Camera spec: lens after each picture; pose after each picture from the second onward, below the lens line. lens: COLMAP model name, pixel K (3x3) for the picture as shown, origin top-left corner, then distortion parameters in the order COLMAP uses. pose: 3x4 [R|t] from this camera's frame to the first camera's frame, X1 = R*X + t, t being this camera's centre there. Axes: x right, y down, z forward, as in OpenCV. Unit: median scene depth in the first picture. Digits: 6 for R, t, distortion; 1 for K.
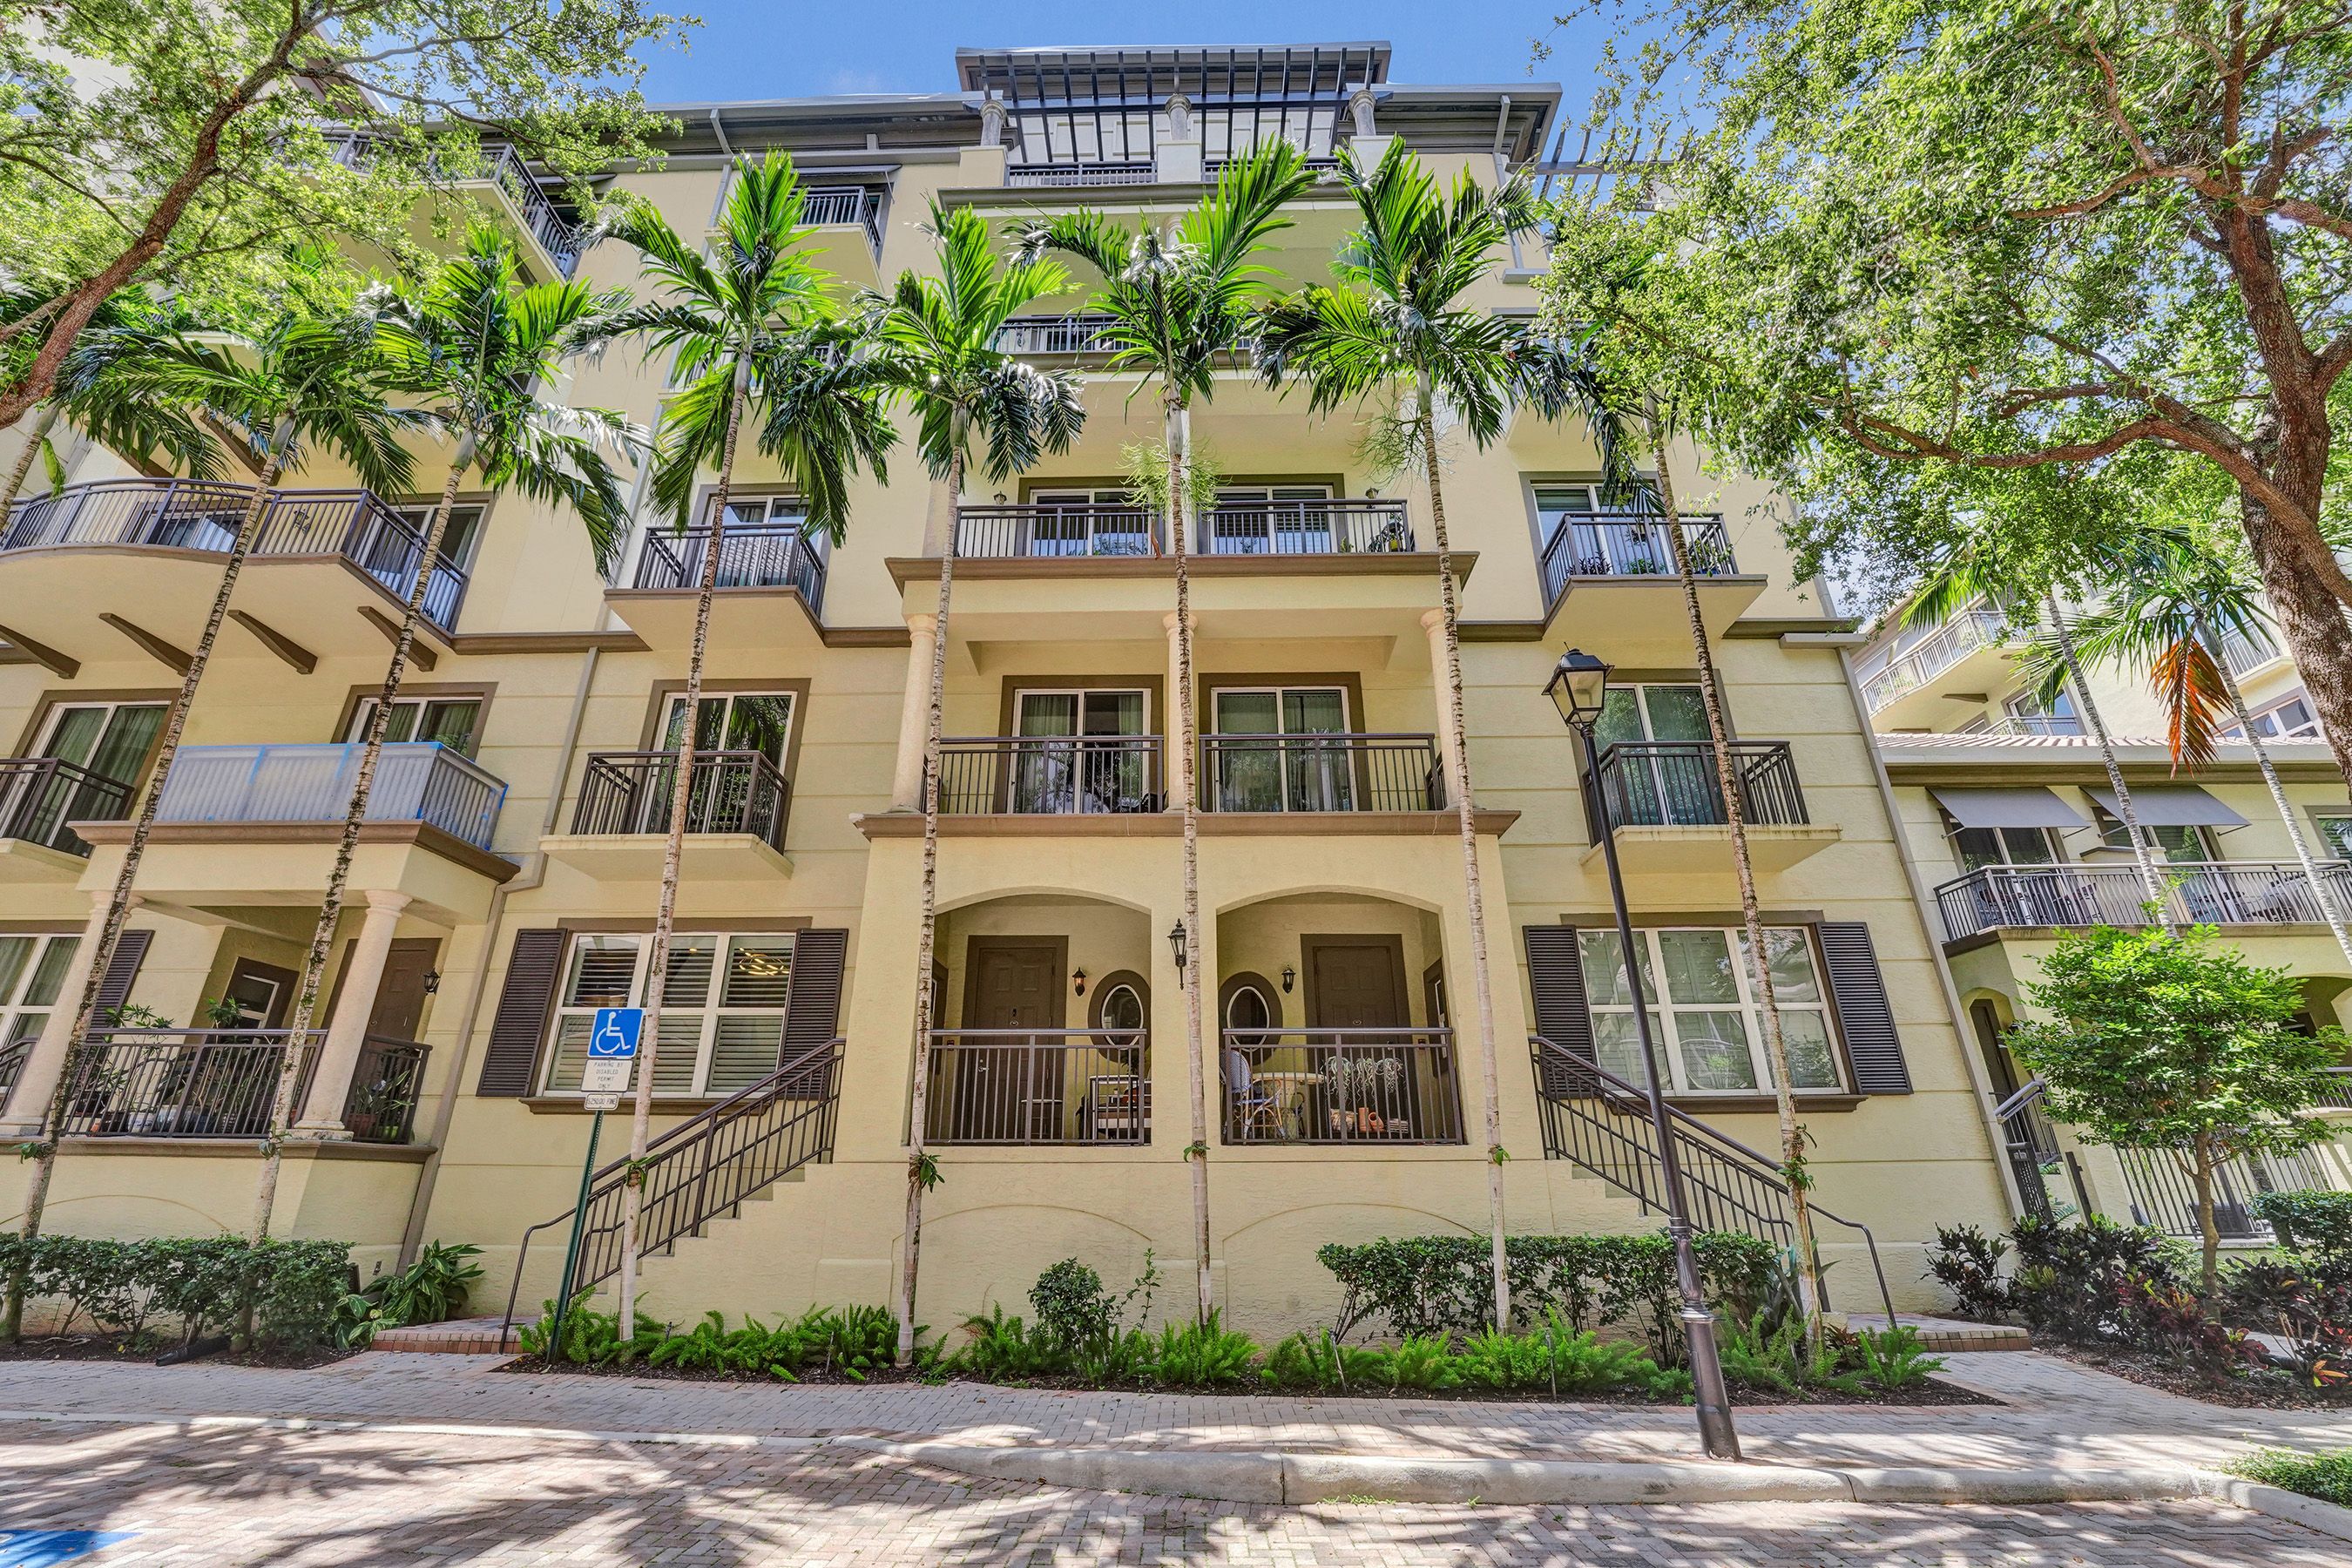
lens RADIAL K [[966.1, 0, 1167.3], [0, 966.1, 804.1], [0, 0, 1]] dist [-0.026972, 0.000348]
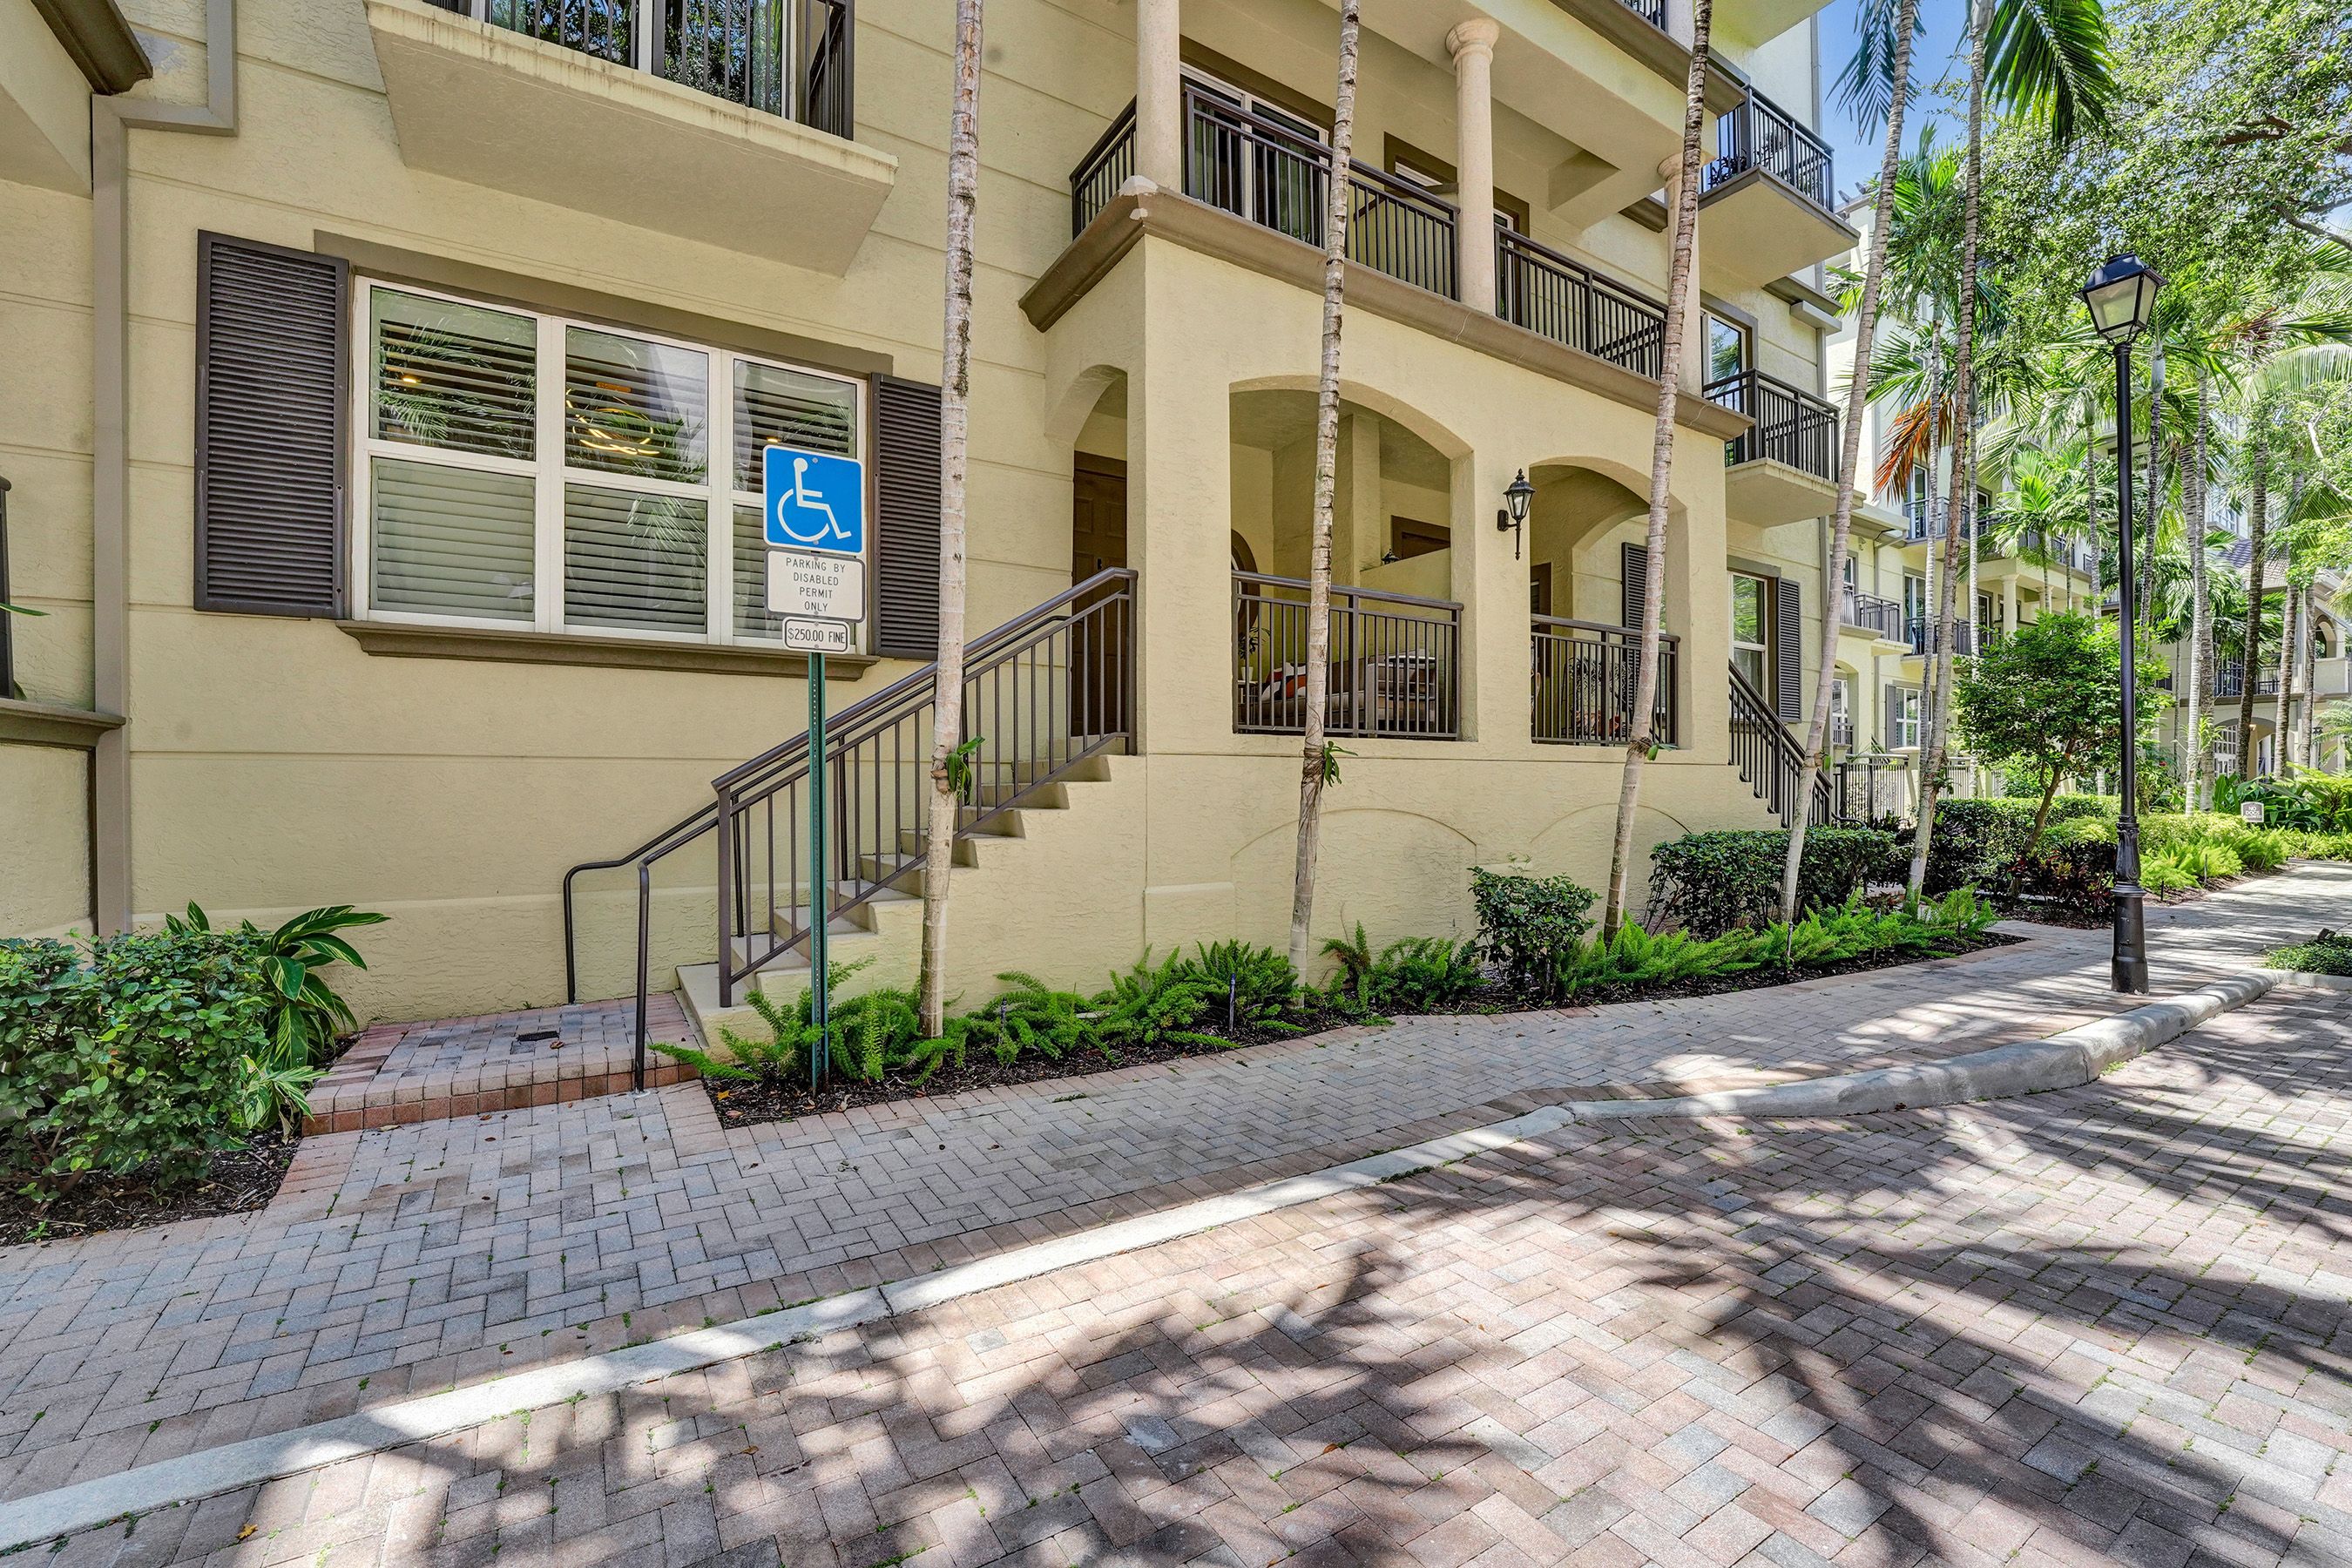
lens RADIAL K [[966.1, 0, 1167.3], [0, 966.1, 804.1], [0, 0, 1]] dist [-0.026972, 0.000348]
pose [[0.834848, -0.007870, 0.550424, -0.699989], [-0.207400, 0.921719, 0.327749, 0.182629], [-0.509916, -0.387778, 0.767863, 0.465126]]
